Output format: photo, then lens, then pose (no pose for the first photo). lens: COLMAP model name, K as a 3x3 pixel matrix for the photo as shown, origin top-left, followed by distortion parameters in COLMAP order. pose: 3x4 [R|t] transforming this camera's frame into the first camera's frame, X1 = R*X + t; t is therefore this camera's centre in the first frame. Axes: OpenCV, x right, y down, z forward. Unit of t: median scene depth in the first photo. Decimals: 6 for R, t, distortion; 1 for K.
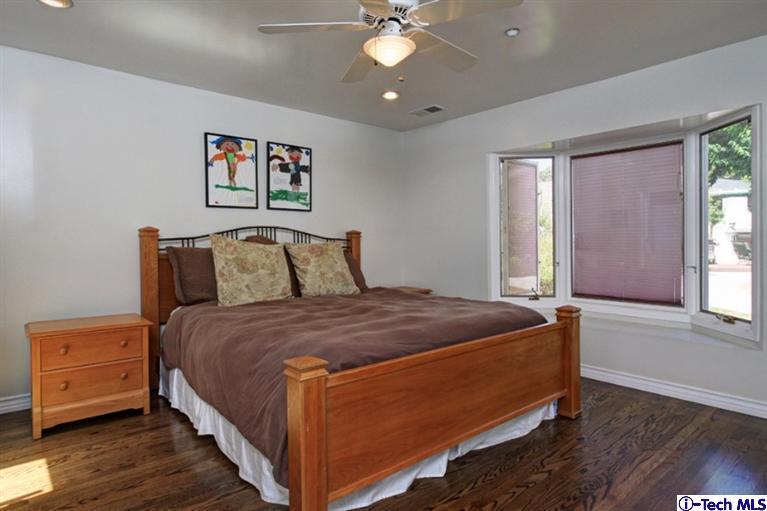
lens RADIAL K [[428.3, 0, 383.5], [0, 428.3, 255.5], [0, 0, 1]] dist [-0.008418, -0.000168]
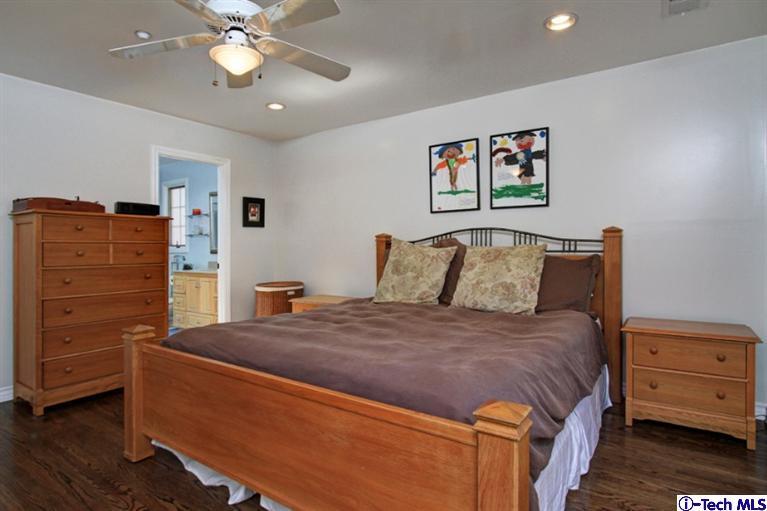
lens RADIAL K [[435.2, 0, 382.4], [0, 435.2, 245.7], [0, 0, 1]] dist [0.003736, 0.000390]
pose [[0.262889, -0.002304, -0.964823, 0.576470], [-0.023480, 0.999686, -0.008785, -0.016260], [0.964540, 0.024963, 0.262752, 0.536796]]
